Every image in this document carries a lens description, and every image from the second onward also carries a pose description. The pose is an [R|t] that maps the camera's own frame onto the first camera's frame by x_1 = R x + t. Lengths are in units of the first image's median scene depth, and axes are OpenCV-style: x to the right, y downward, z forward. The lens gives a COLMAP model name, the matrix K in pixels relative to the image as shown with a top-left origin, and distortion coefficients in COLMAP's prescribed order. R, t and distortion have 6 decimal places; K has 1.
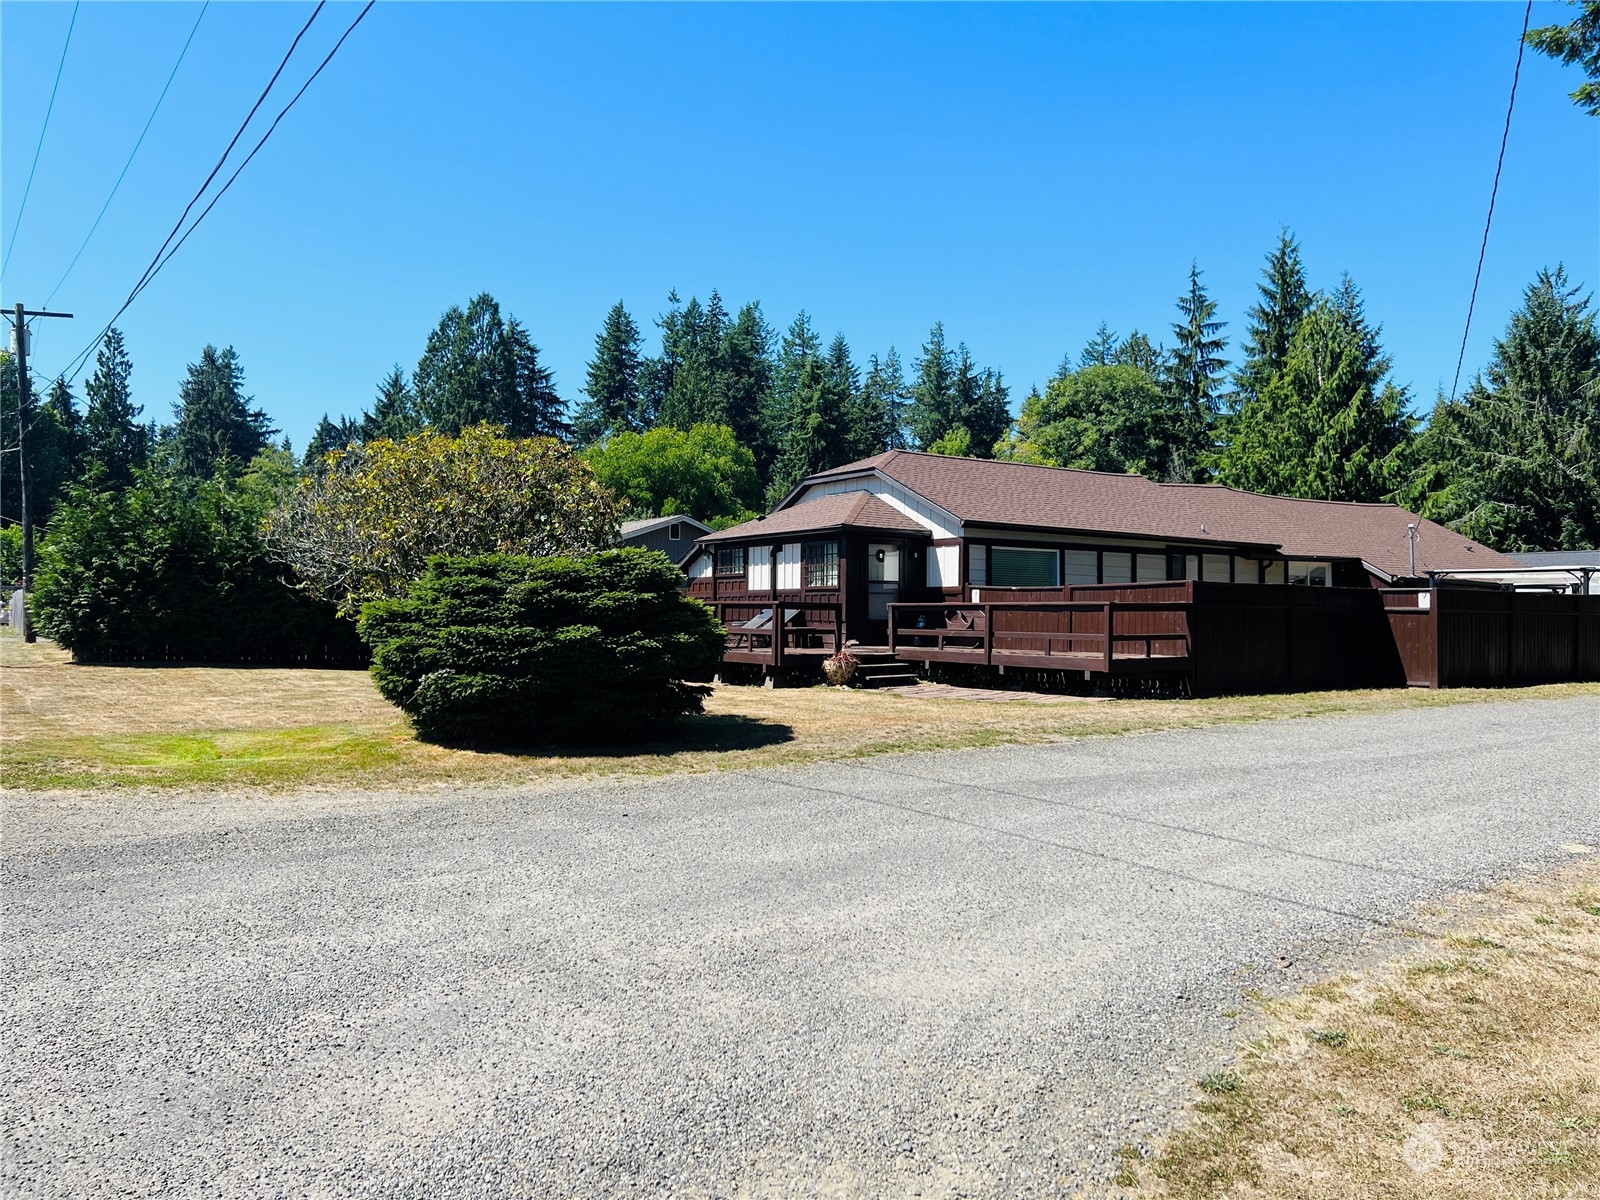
lens RADIAL K [[1201.8, 0, 800.0], [0, 1201.8, 600.0], [0, 0, 1]] dist [0.102406, -0.212345]
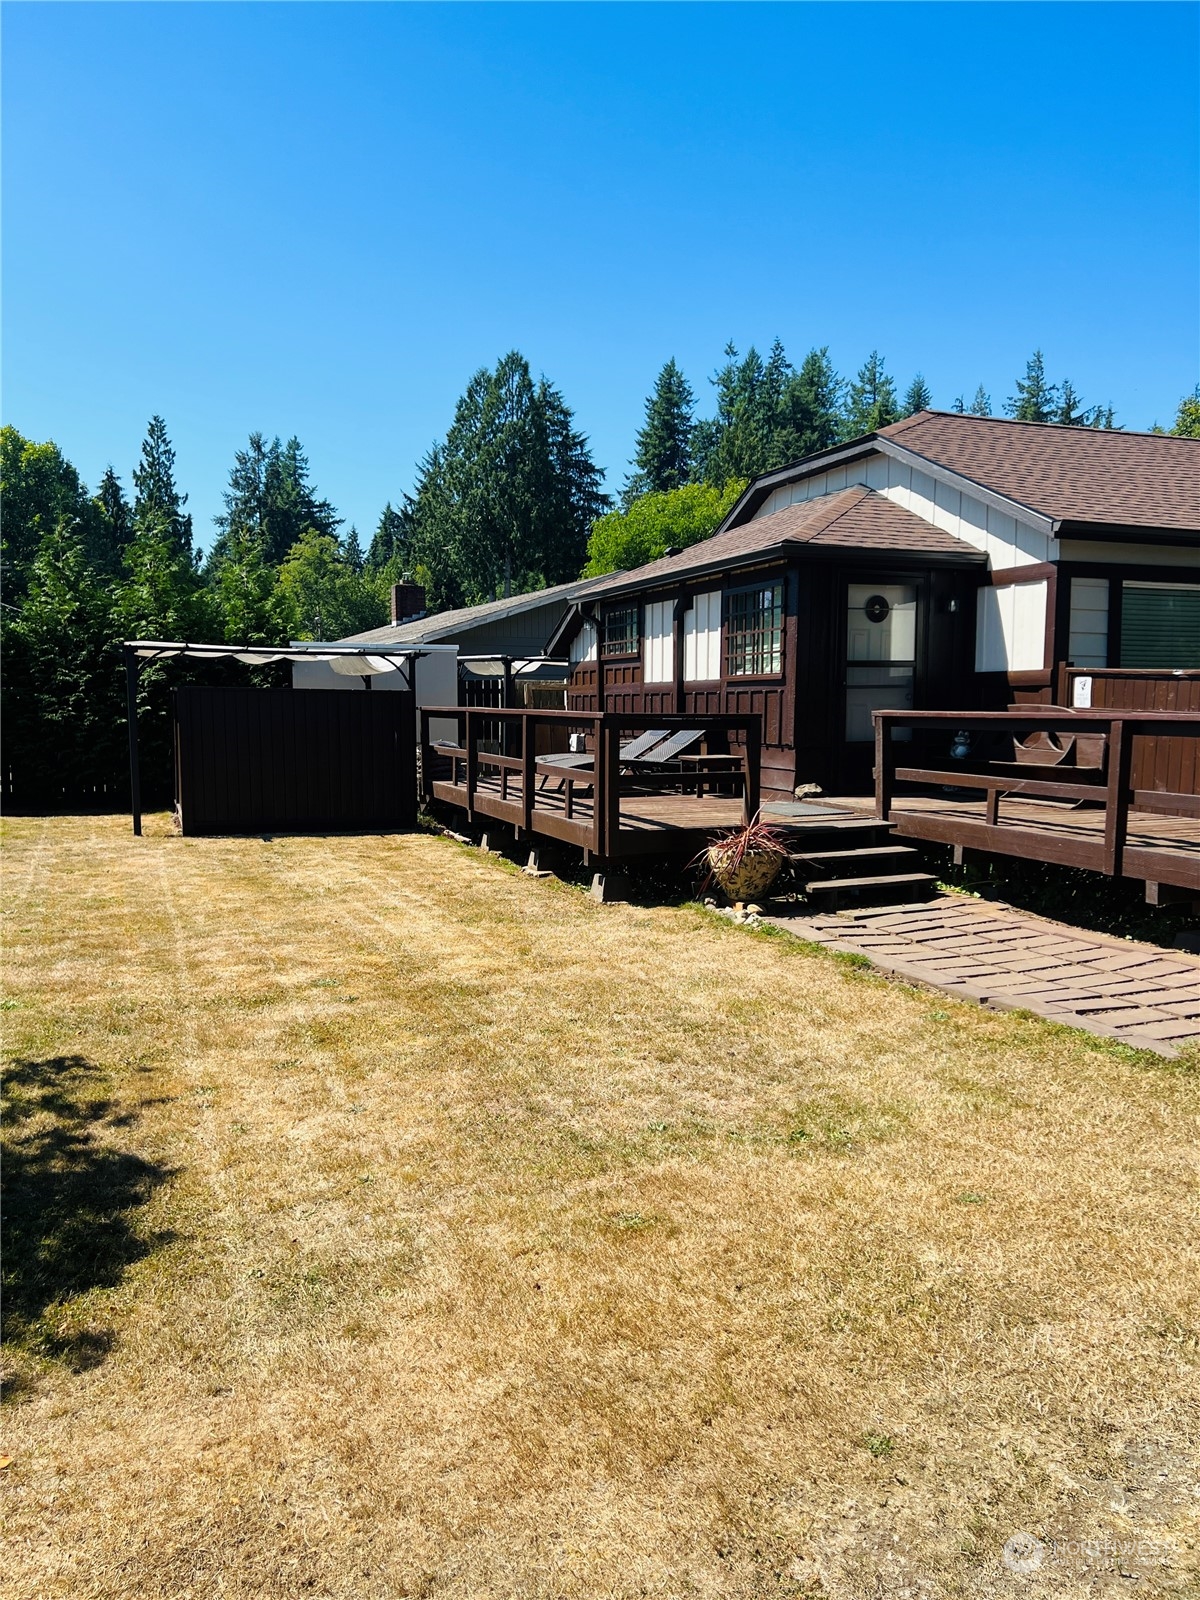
lens RADIAL K [[1201.8, 0, 597.3], [0, 1201.8, 813.2], [0, 0, 1]] dist [0.102406, -0.212345]
pose [[0.974192, 0.011919, -0.225407, 0.015441], [0.011988, 0.994464, 0.104394, -0.001625], [0.225403, -0.104402, 0.968655, 0.110308]]
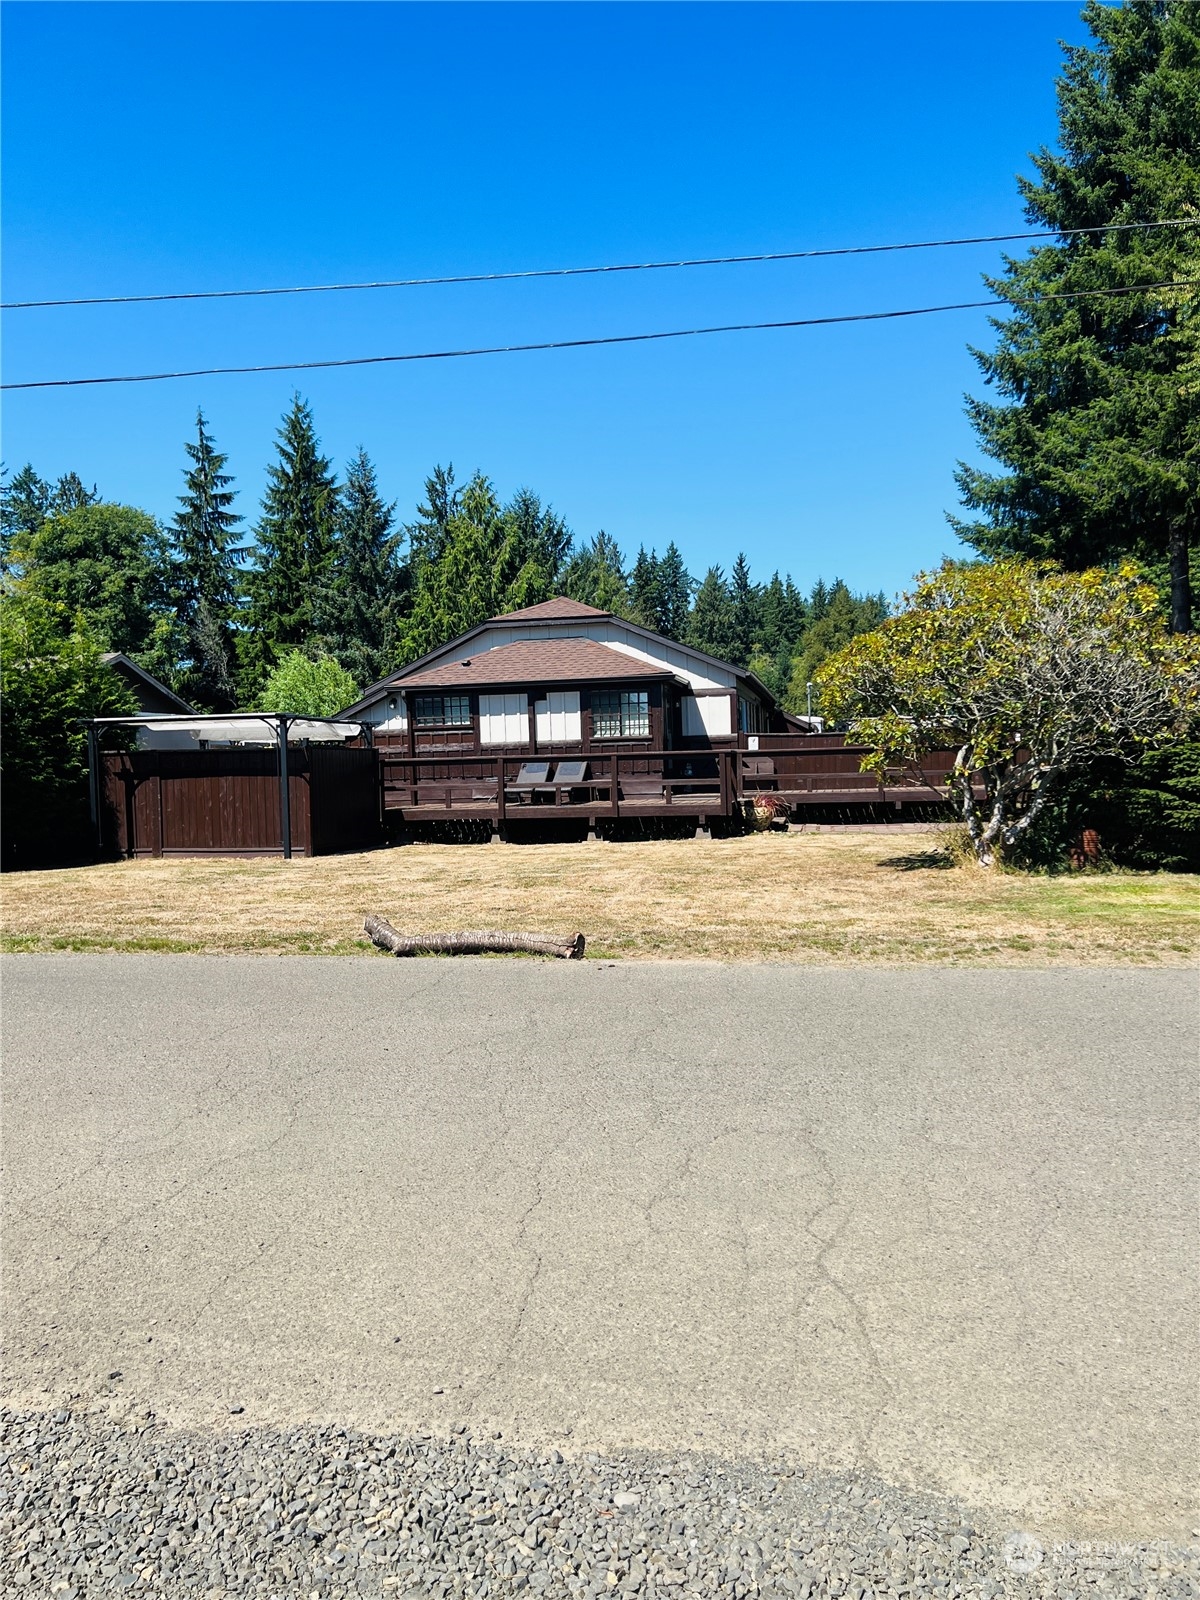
lens RADIAL K [[1201.8, 0, 597.3], [0, 1201.8, 813.2], [0, 0, 1]] dist [0.102406, -0.212345]
pose [[0.712938, -0.059576, 0.698692, -0.152076], [0.027121, 0.997982, 0.057422, -0.001382], [-0.700703, -0.021990, 0.713114, 0.072446]]
